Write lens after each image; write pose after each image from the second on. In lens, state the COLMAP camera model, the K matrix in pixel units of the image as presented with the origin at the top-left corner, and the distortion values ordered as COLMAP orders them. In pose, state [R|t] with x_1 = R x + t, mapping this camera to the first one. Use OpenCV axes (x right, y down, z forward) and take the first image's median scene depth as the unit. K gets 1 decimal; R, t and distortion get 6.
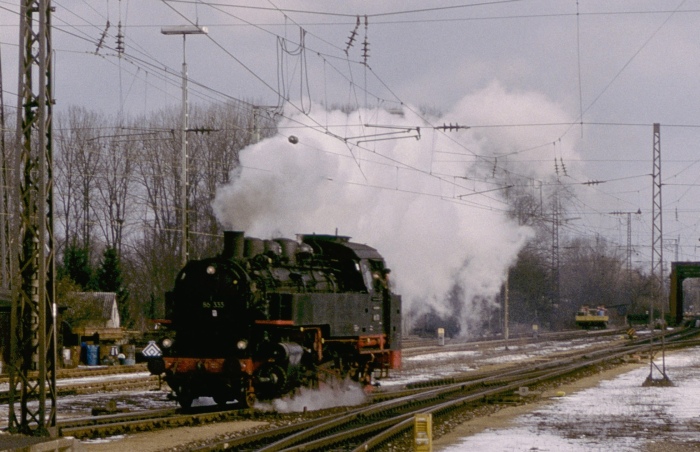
lens RADIAL K [[2966.3, 0, 350.0], [0, 2966.3, 226.0], [0, 0, 1]] dist [-0.316334, -1.544103]
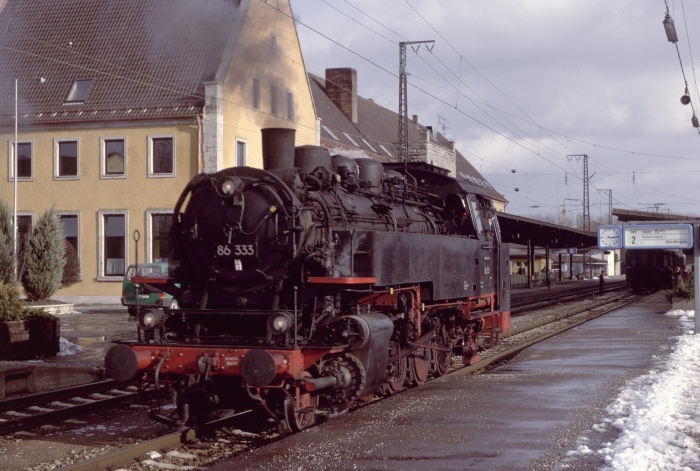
lens RADIAL K [[1193.2, 0, 350.0], [0, 1193.2, 235.5], [0, 0, 1]] dist [0.011181, 0.050526]
pose [[0.998942, -0.006161, -0.045583, -0.013190], [0.006257, 0.999979, 0.001952, 0.022372], [0.045570, -0.002235, 0.998959, 0.736863]]
